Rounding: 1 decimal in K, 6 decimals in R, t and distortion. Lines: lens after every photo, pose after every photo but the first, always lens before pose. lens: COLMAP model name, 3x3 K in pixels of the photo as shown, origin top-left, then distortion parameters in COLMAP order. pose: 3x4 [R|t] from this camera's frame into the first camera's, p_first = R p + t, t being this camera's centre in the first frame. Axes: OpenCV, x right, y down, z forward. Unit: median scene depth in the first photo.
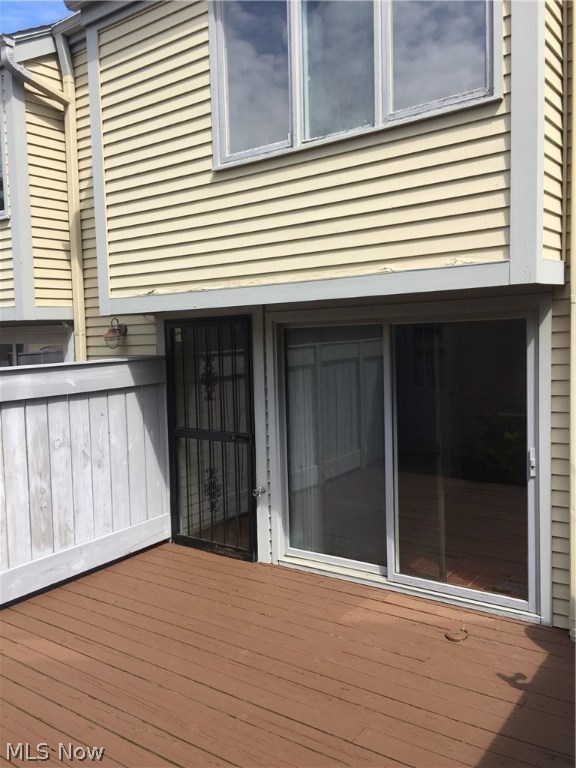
lens RADIAL K [[649.4, 0, 287.1], [0, 649.4, 366.3], [0, 0, 1]] dist [0.229622, -0.296888]
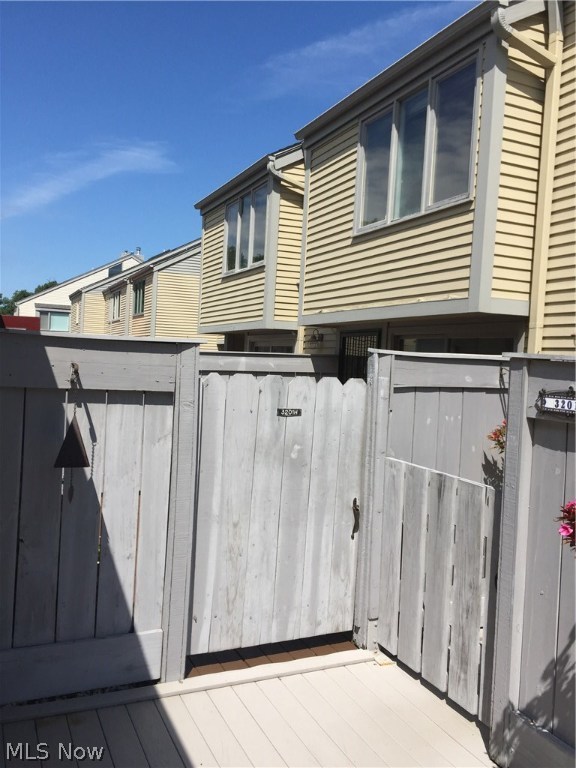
lens RADIAL K [[647.6, 0, 288.0], [0, 647.6, 384.0], [0, 0, 1]] dist [0.074307, -0.110551]
pose [[0.876621, 0.083066, -0.473958, 0.452802], [-0.087296, 0.996096, 0.013116, 0.043387], [0.473197, 0.029877, 0.880450, -0.381572]]
